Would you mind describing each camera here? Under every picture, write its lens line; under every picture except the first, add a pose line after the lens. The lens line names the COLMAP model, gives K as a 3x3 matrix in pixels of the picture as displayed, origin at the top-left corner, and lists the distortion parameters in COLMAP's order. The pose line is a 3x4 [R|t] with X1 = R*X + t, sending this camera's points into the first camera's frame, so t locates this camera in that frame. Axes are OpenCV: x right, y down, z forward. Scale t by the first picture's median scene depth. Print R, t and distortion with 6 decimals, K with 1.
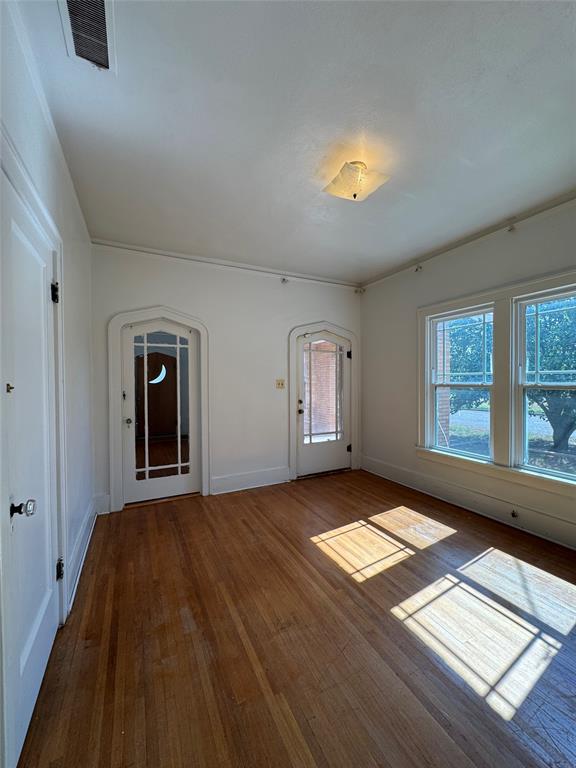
lens RADIAL K [[308.2, 0, 290.3], [0, 308.2, 385.3], [0, 0, 1]] dist [-0.002606, -0.000096]
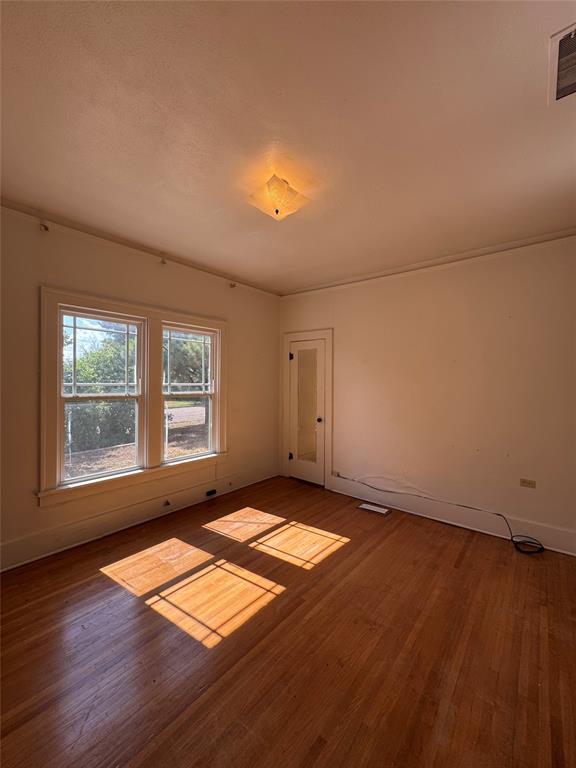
lens RADIAL K [[308.2, 0, 288.8], [0, 308.2, 382.2], [0, 0, 1]] dist [-0.002606, -0.000096]
pose [[-0.404462, 0.004779, 0.914542, -0.661356], [0.008415, 0.999963, -0.001504, -0.052045], [-0.914516, 0.007087, -0.404488, 1.252715]]
